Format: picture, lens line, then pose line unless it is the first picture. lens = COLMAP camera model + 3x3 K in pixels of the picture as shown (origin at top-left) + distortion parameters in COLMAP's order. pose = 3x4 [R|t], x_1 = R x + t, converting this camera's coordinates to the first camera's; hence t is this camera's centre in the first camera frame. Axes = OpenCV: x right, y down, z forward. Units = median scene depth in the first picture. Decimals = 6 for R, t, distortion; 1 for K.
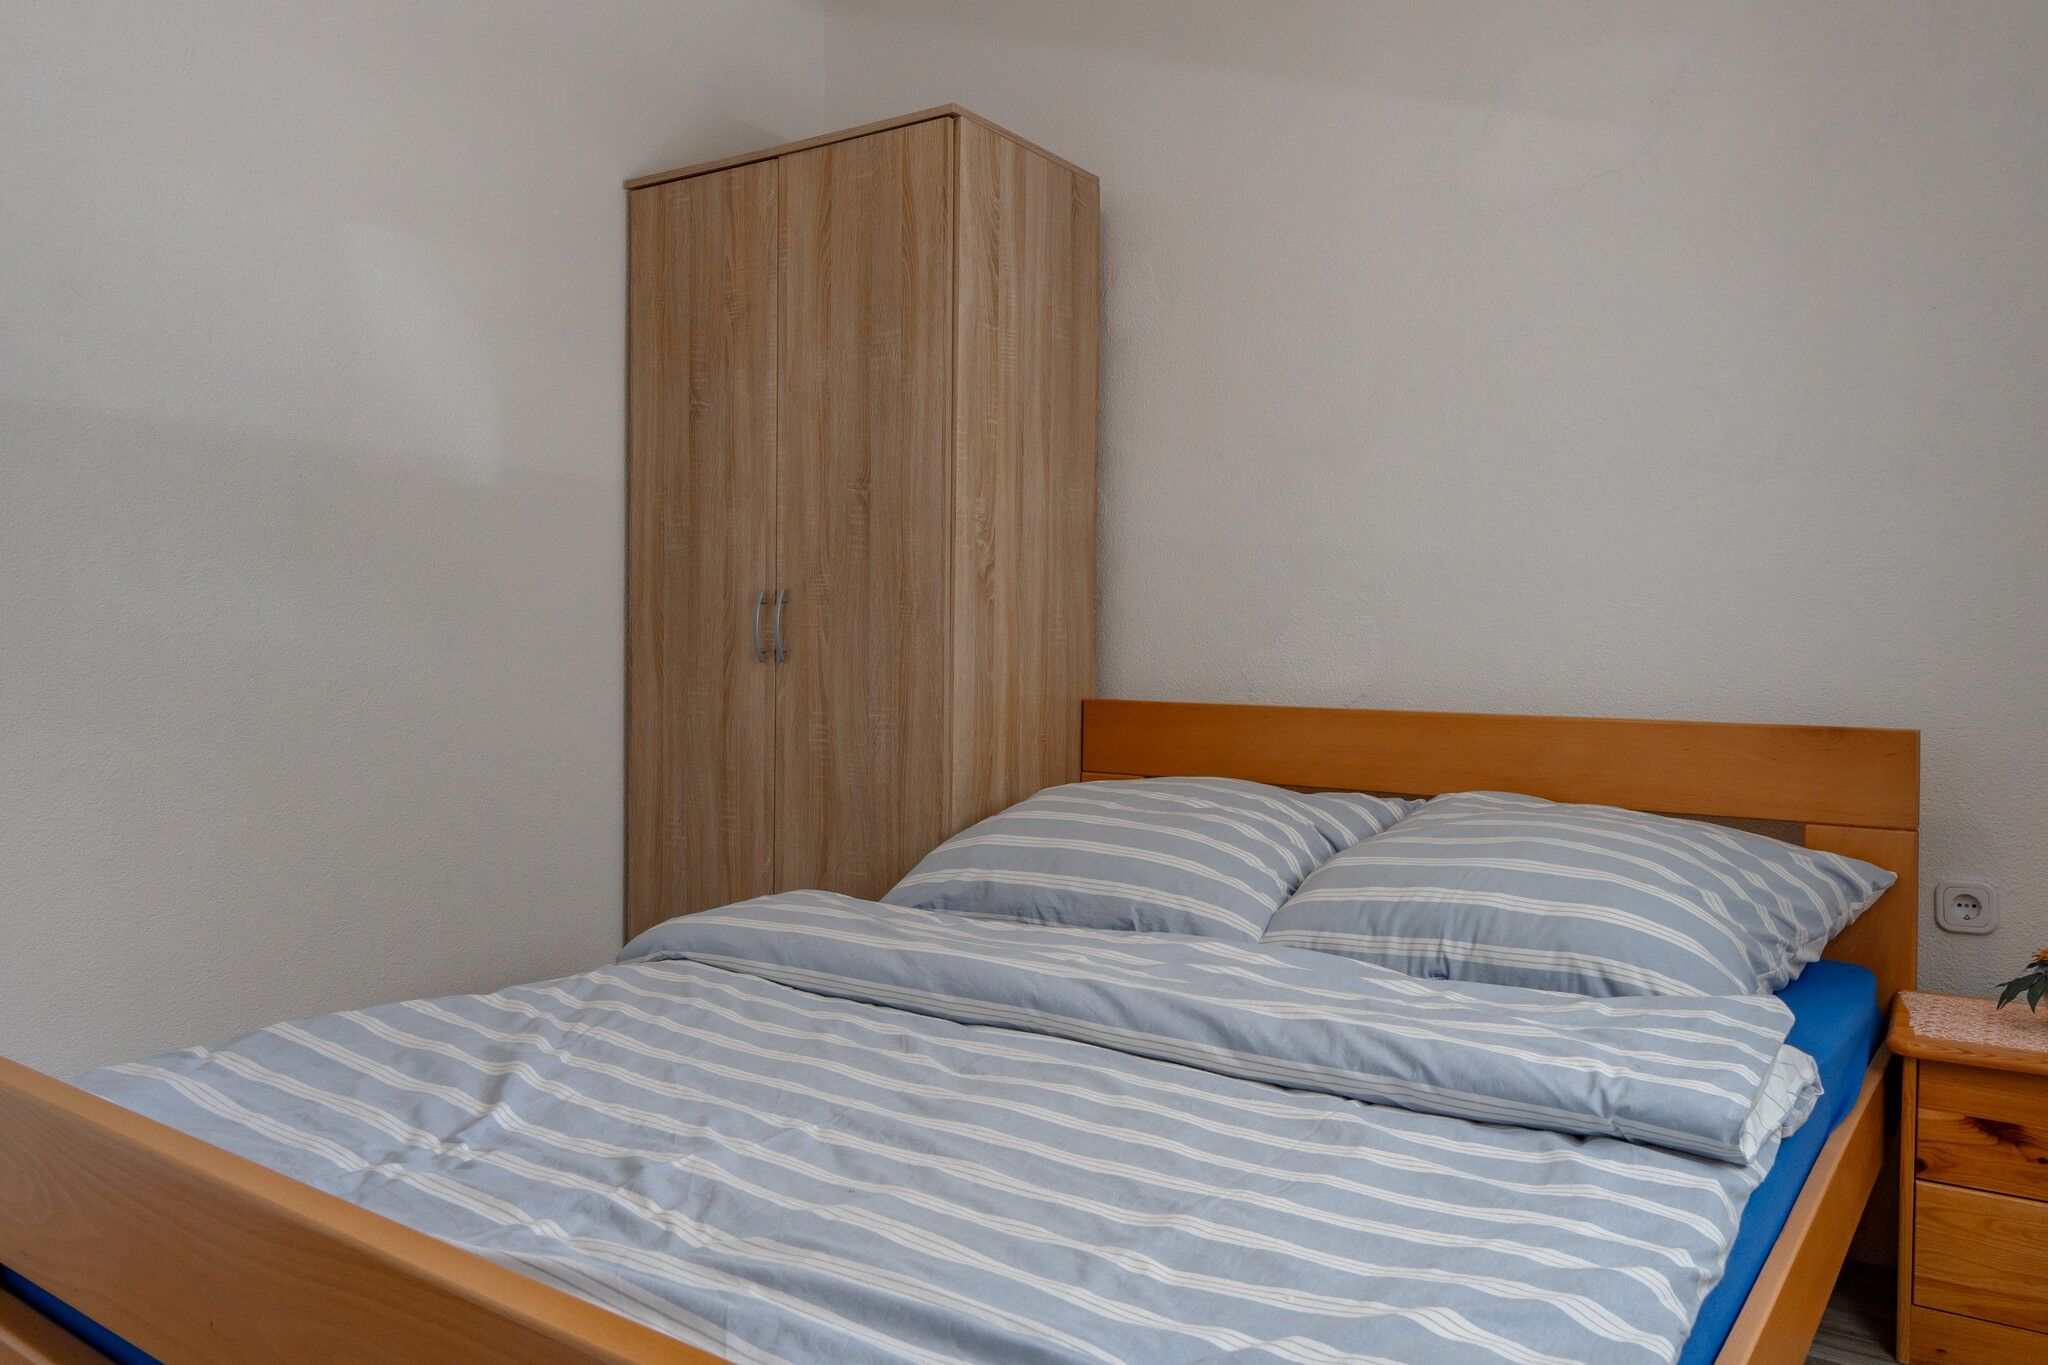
lens RADIAL K [[1441.6, 0, 1017.7], [0, 1441.6, 671.8], [0, 0, 1]] dist [-0.003078, -0.003504]
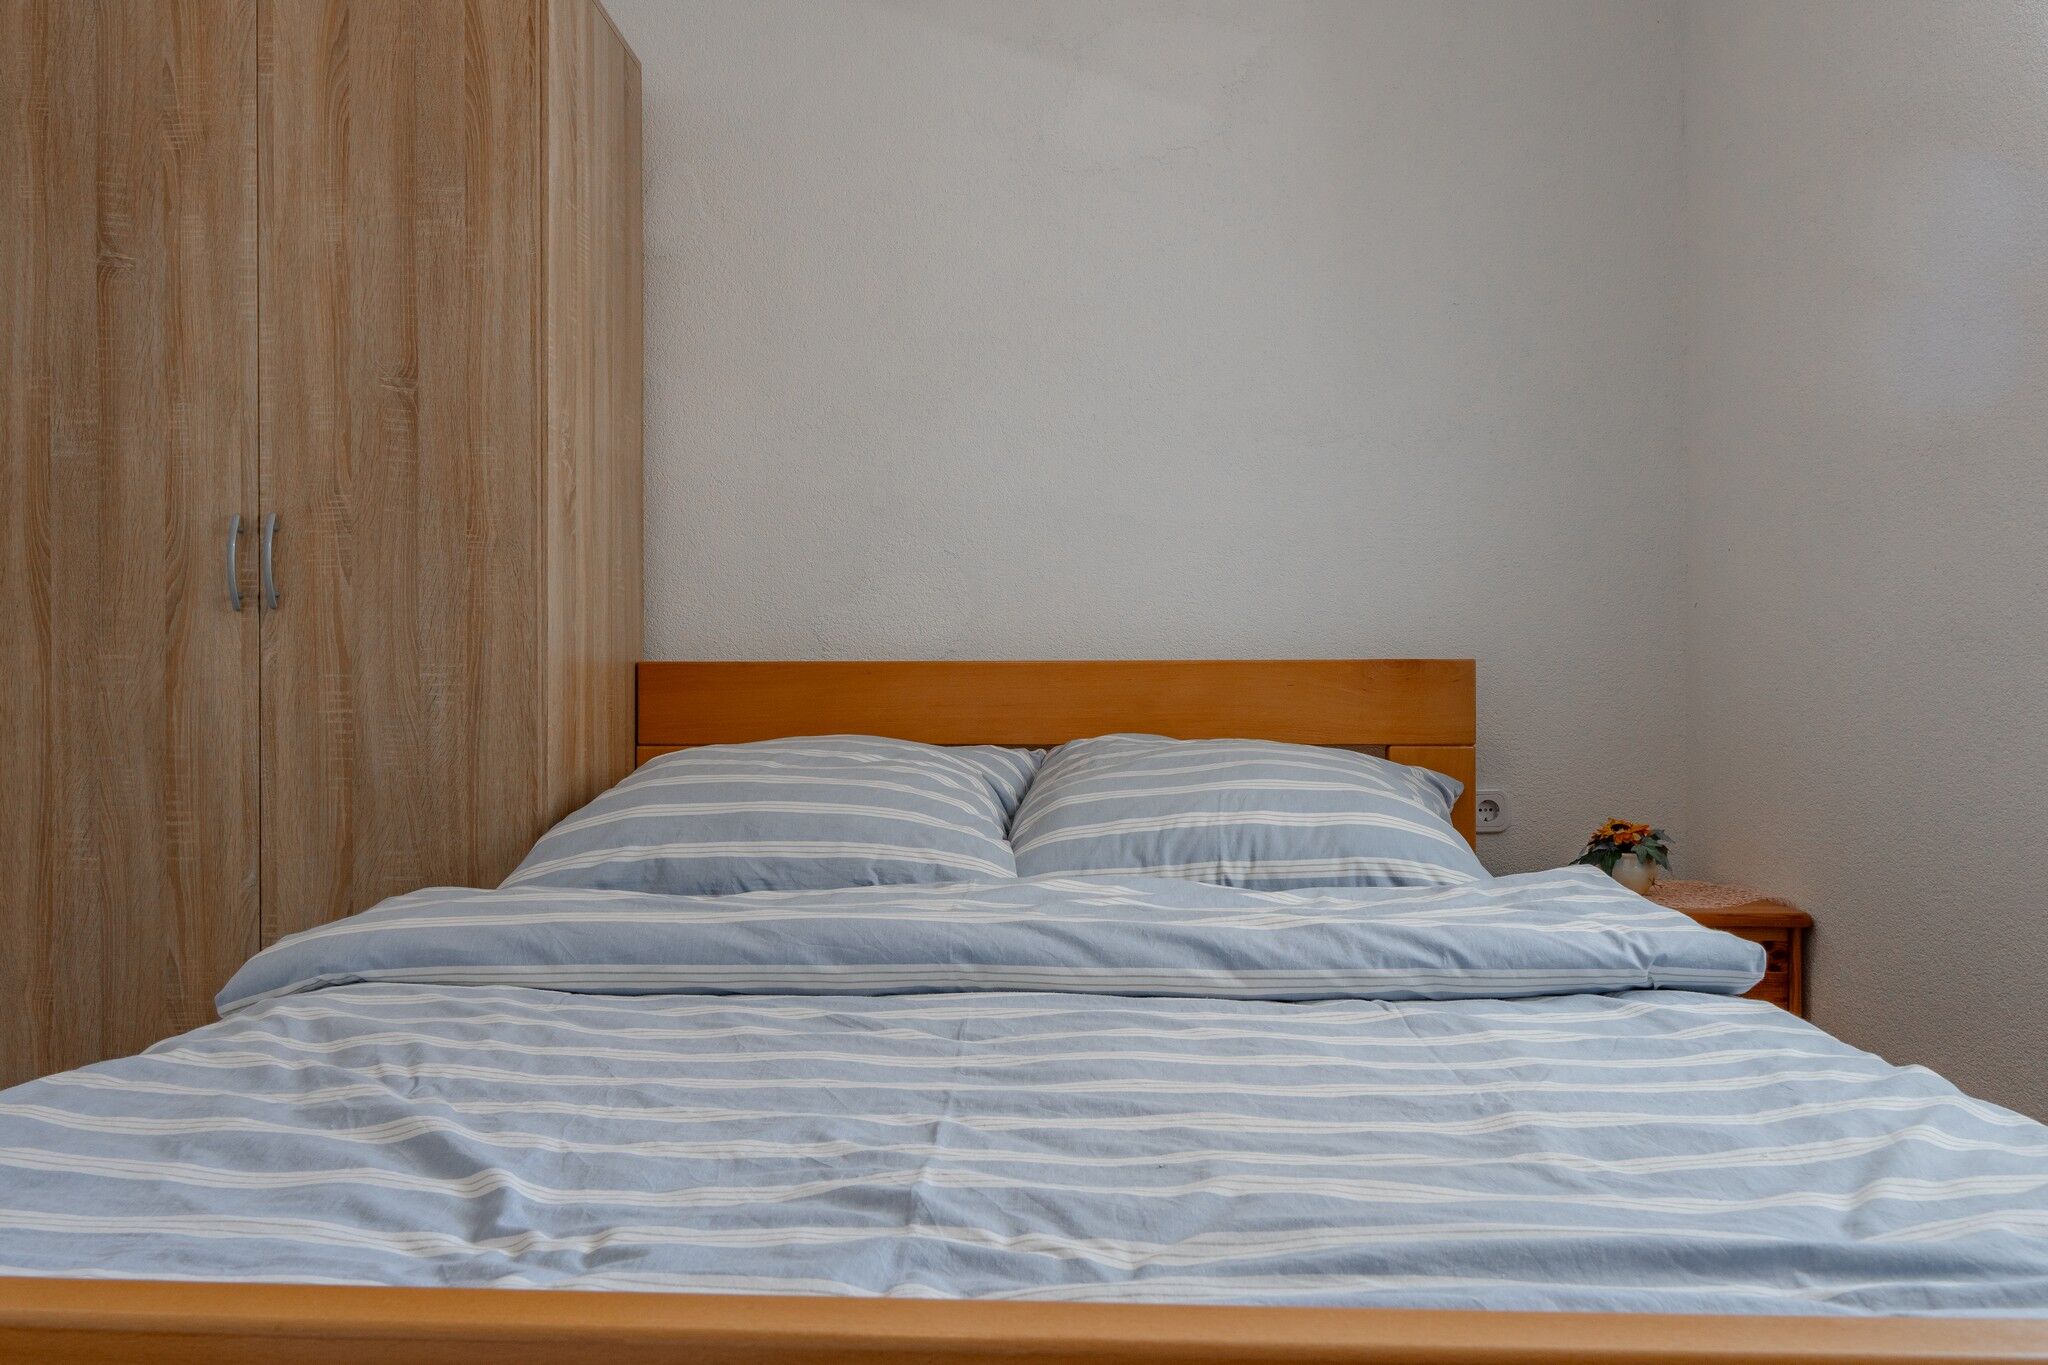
lens RADIAL K [[1424.0, 0, 1019.3], [0, 1424.0, 691.4], [0, 0, 1]] dist [0.000140, -0.004487]
pose [[0.848963, -0.018665, 0.528123, -0.240691], [0.021911, 0.999760, 0.000111, 0.047224], [-0.527998, 0.011477, 0.849168, 0.172594]]
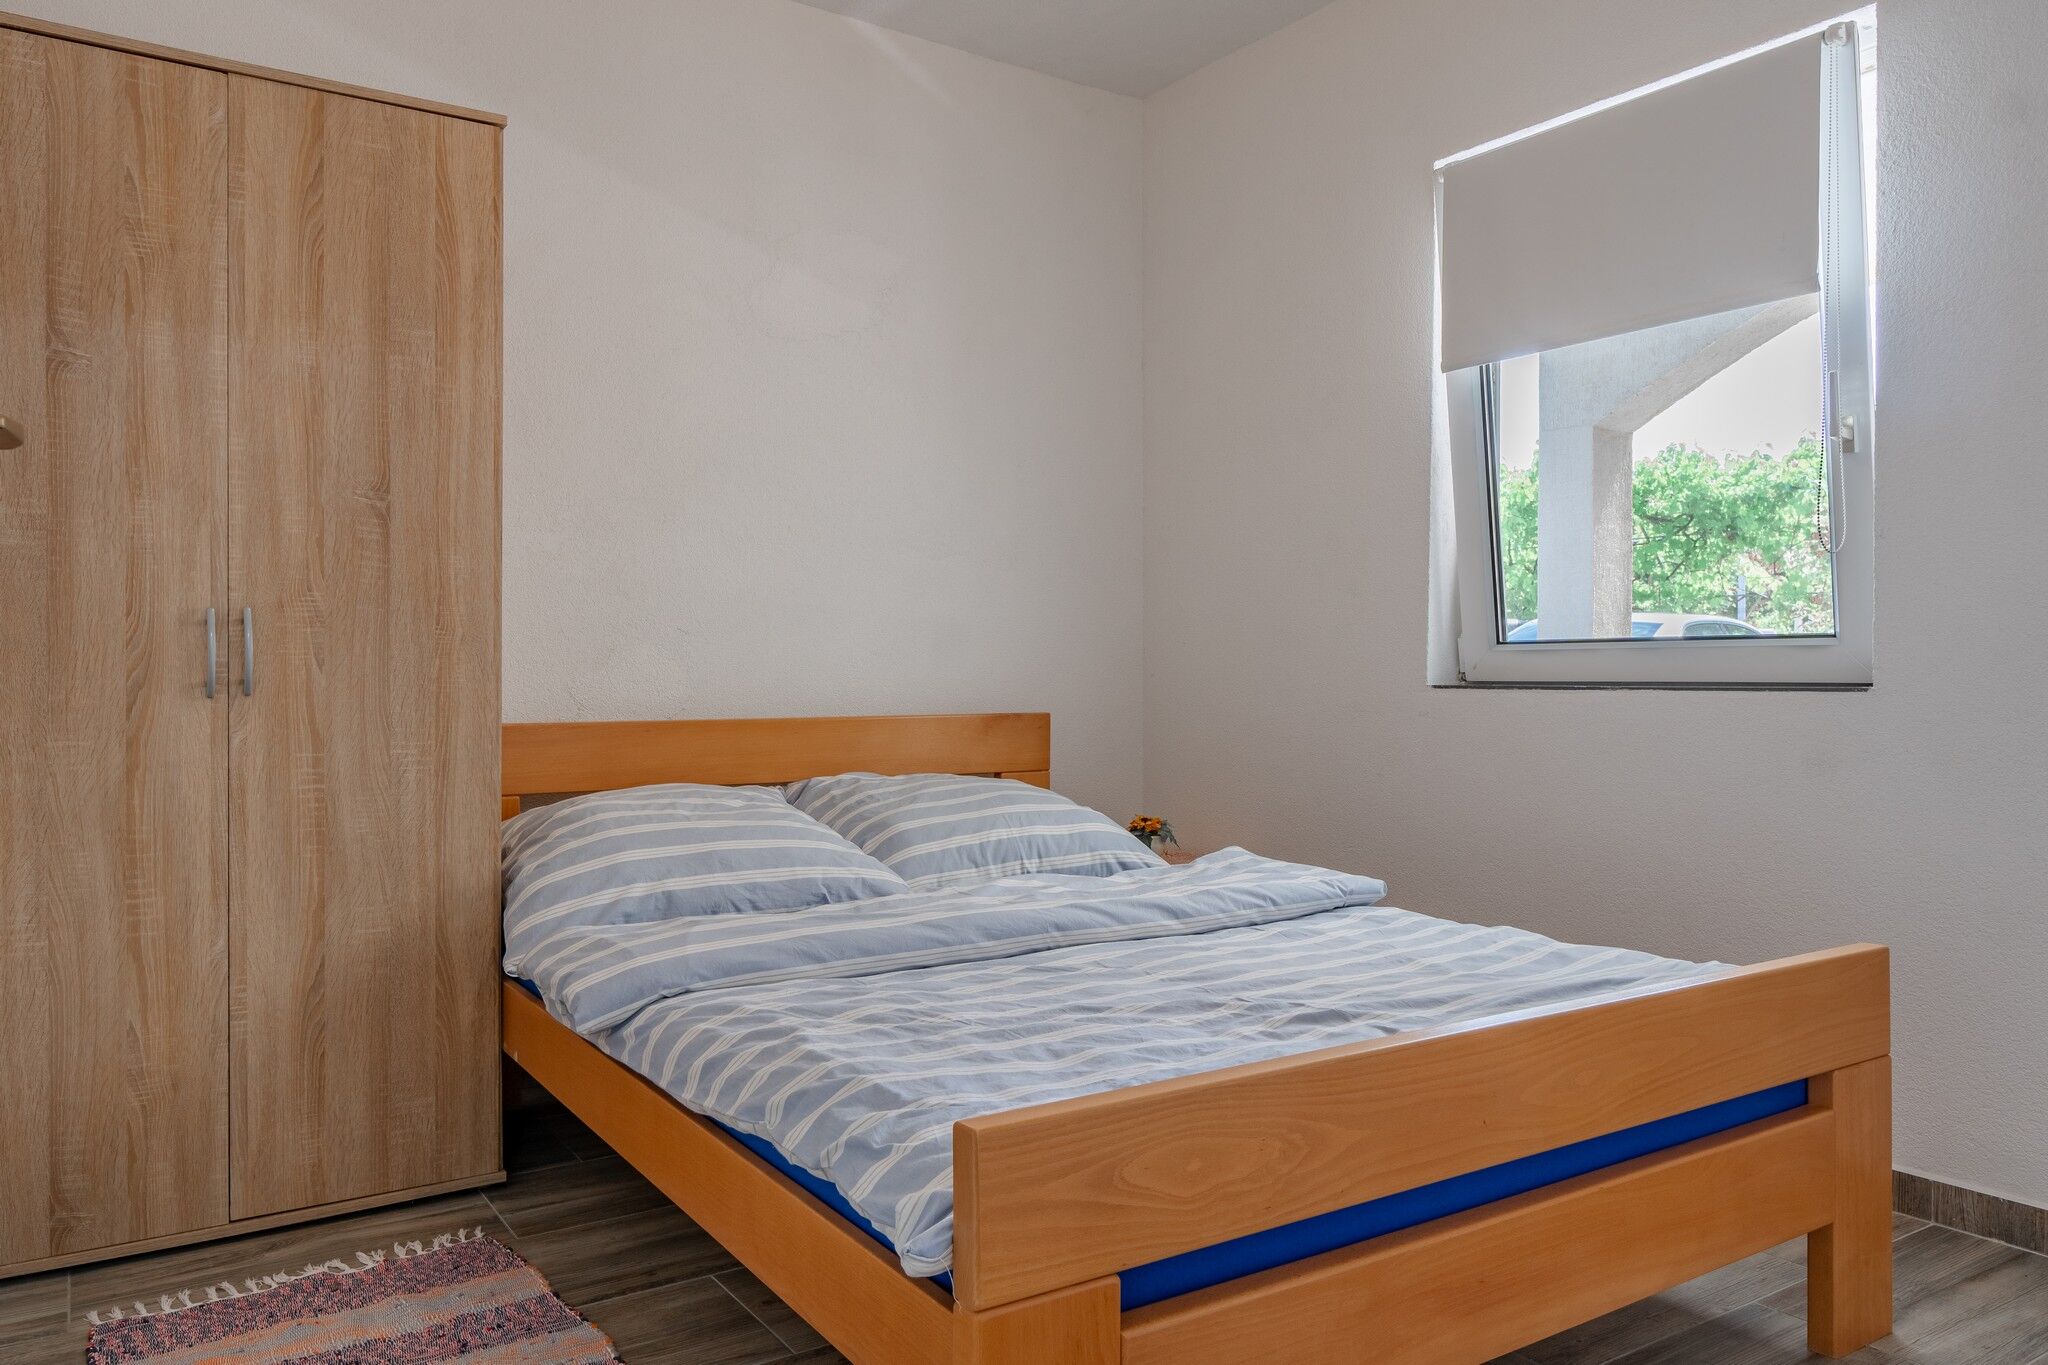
lens RADIAL K [[1402.8, 0, 955.6], [0, 1402.8, 706.4], [0, 0, 1]] dist [0.000273, -0.002358]
pose [[0.409805, -0.038979, 0.911340, -0.772155], [0.022814, 0.999212, 0.032479, -0.018998], [-0.911888, 0.007481, 0.410371, 0.325010]]
